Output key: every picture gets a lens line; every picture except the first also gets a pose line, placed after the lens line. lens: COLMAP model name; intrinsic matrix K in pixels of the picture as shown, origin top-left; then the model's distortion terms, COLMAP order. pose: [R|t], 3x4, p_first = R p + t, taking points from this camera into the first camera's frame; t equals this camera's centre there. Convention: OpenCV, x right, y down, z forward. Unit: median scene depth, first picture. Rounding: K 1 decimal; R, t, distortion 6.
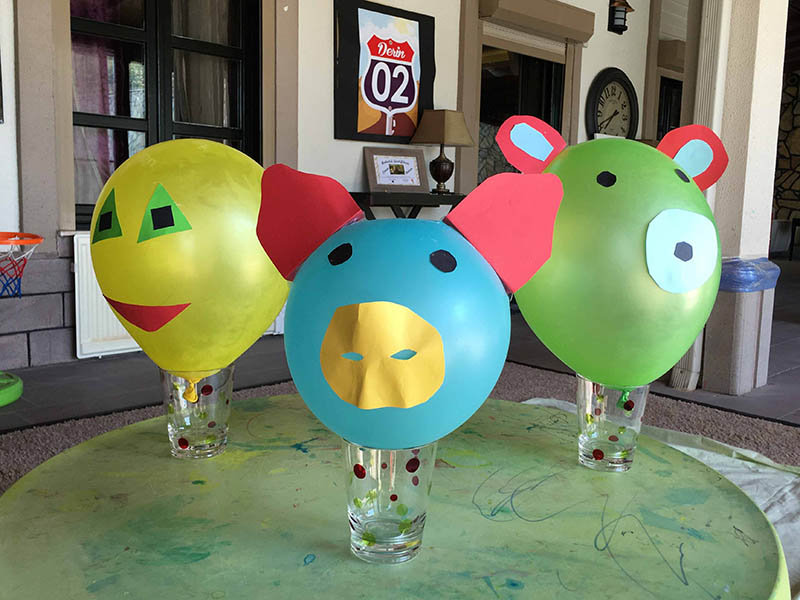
lens RADIAL K [[781.9, 0, 419.2], [0, 781.9, 304.1], [0, 0, 1]] dist [0.017024, 0.000000]
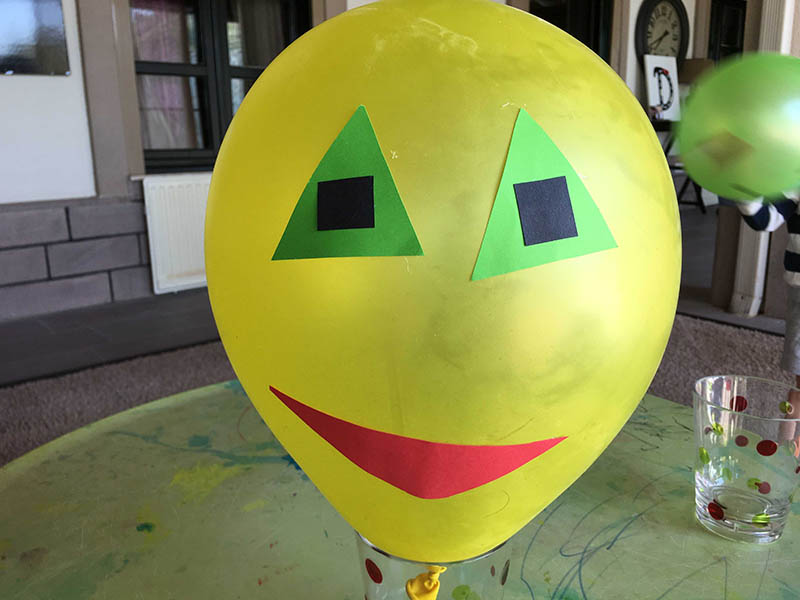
lens RADIAL K [[684.0, 0, 394.0], [0, 684.0, 298.0], [0, 0, 1]] dist [0.053838, -0.083312]
pose [[0.992620, -0.018477, -0.119852, 0.008149], [0.030660, 0.994453, 0.100617, -0.011125], [0.117328, -0.103550, 0.987680, 0.098749]]
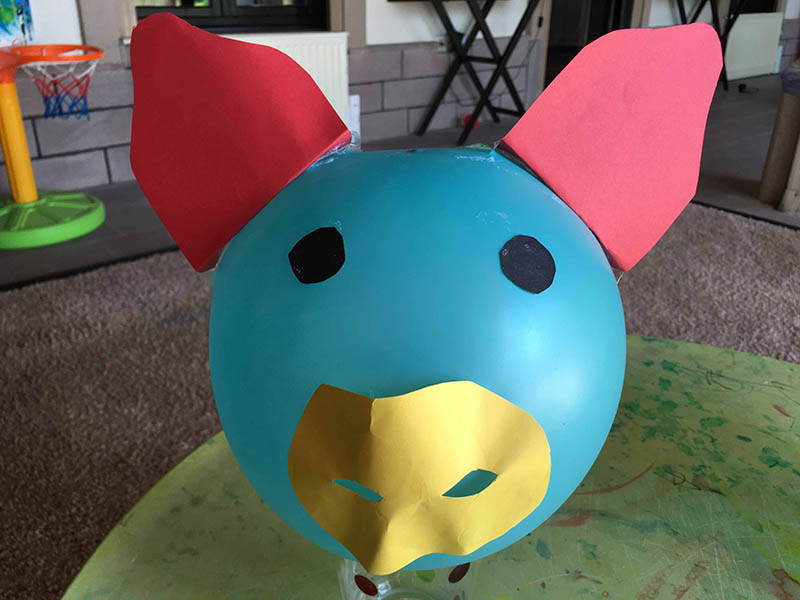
lens RADIAL K [[684.0, 0, 400.7], [0, 684.0, 297.5], [0, 0, 1]] dist [0.053838, -0.083312]
pose [[0.996443, 0.016982, -0.082545, -0.052932], [0.007643, 0.957240, 0.289193, -0.032956], [0.083927, -0.288795, 0.953705, 0.150738]]
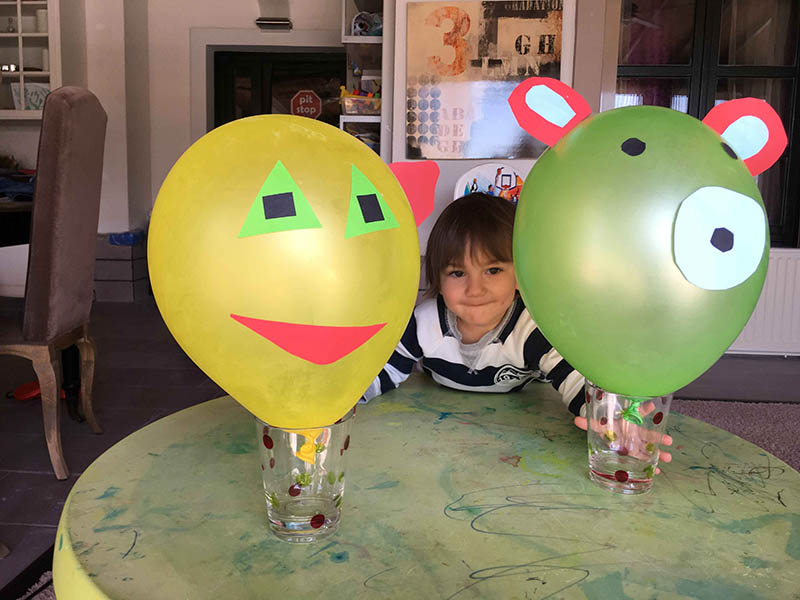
lens RADIAL K [[686.5, 0, 402.3], [0, 686.5, 303.7], [0, 0, 1]] dist [0.003311, -0.027509]
pose [[0.609483, 0.098715, -0.786629, 0.152611], [-0.116223, 0.992623, 0.034516, 0.000133], [0.784234, 0.070388, 0.616460, 0.094035]]
